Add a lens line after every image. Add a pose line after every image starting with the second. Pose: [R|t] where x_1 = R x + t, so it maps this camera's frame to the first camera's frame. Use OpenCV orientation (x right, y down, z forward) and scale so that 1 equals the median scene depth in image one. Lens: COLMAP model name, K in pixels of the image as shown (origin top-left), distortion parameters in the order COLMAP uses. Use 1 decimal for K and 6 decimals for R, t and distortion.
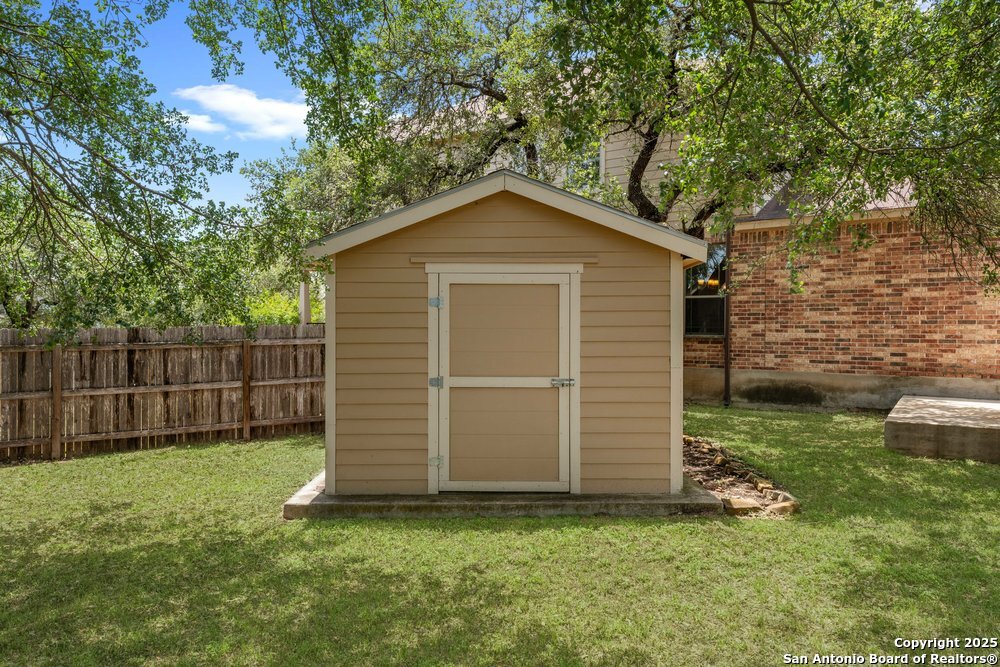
lens RADIAL K [[667.4, 0, 500.0], [0, 667.4, 333.5], [0, 0, 1]] dist [0.006096, -0.000813]
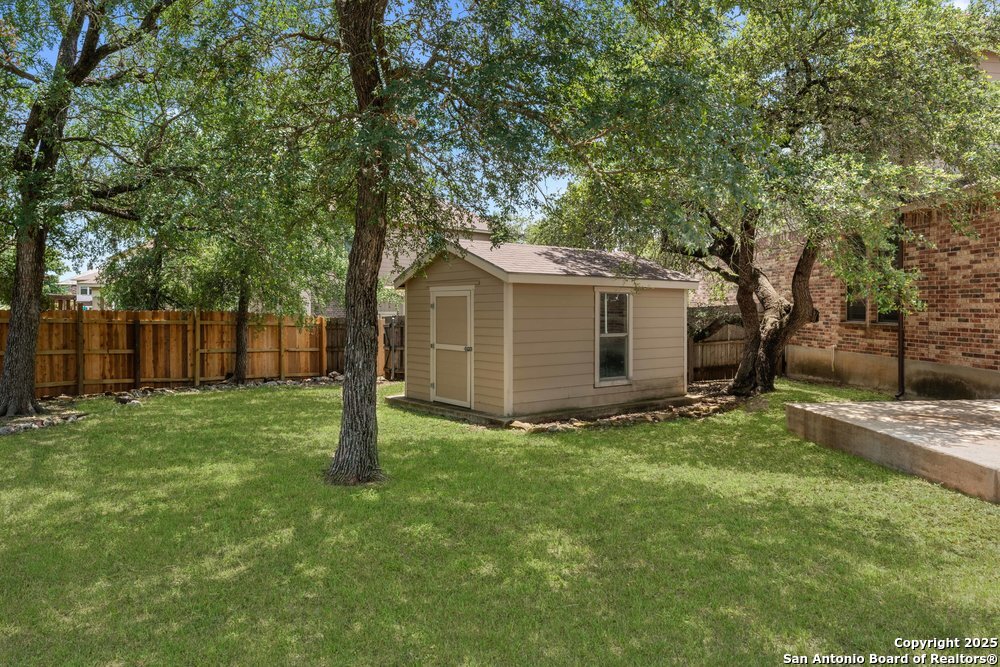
lens RADIAL K [[667.4, 0, 500.0], [0, 667.4, 333.5], [0, 0, 1]] dist [0.006096, -0.000813]
pose [[0.617648, 0.027021, -0.785990, 0.872252], [-0.000413, 0.999421, 0.034033, -0.017901], [0.786455, -0.020695, 0.617301, -0.042879]]
